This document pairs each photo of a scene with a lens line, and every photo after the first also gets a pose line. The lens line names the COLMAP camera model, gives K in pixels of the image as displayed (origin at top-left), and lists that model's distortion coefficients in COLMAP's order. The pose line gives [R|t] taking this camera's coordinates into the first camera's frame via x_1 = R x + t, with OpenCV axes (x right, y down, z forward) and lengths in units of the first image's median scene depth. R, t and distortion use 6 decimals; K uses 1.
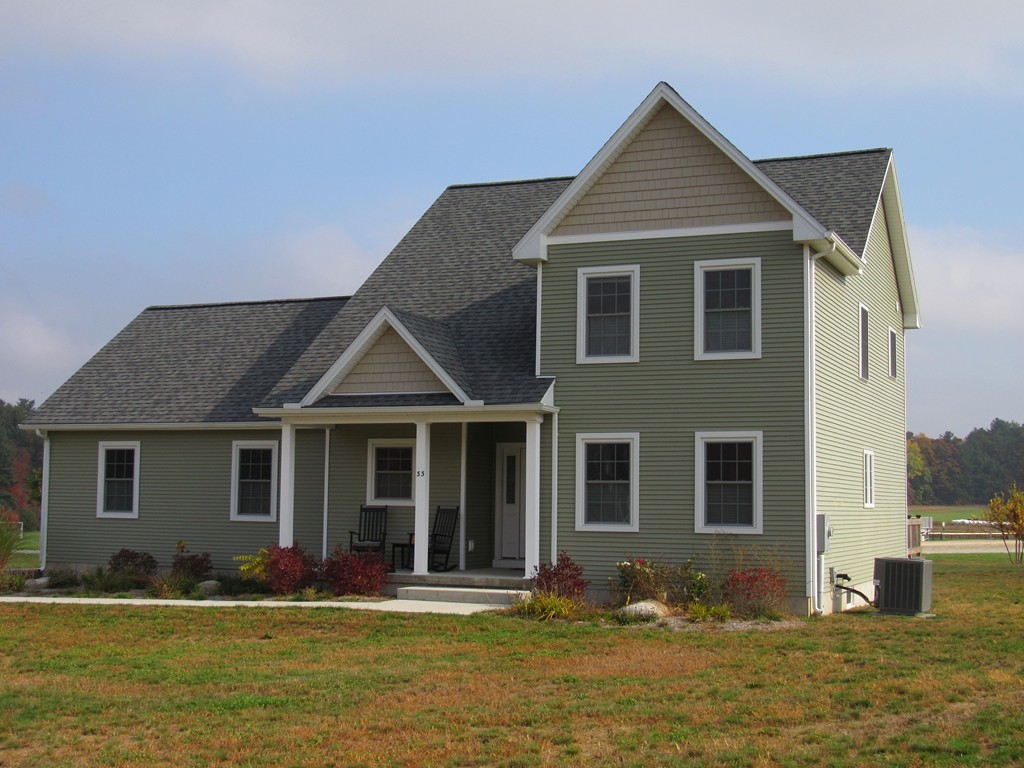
lens RADIAL K [[1376.1, 0, 512.0], [0, 1376.1, 384.0], [0, 0, 1]] dist [-0.049598, 0.007905]
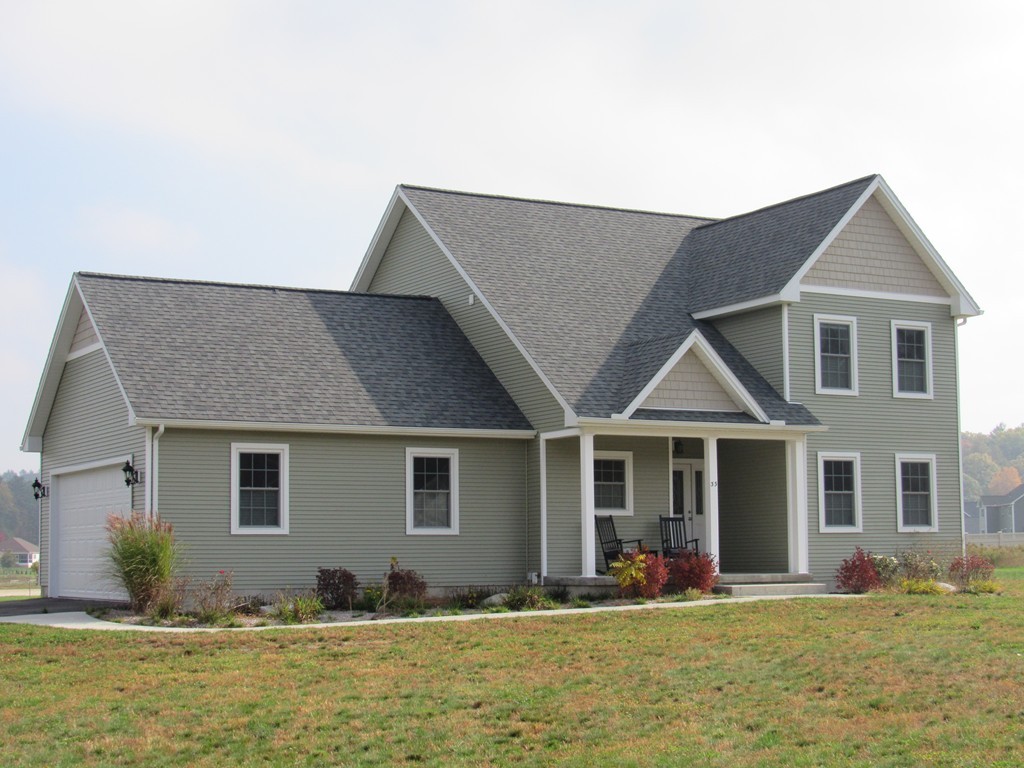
lens RADIAL K [[1757.5, 0, 512.0], [0, 1757.5, 384.0], [0, 0, 1]] dist [-0.140696, 0.207329]
pose [[0.611939, 0.060708, 0.788572, -1.309626], [-0.052076, 0.997979, -0.036418, 0.045959], [-0.789189, -0.018780, 0.613863, 0.273494]]
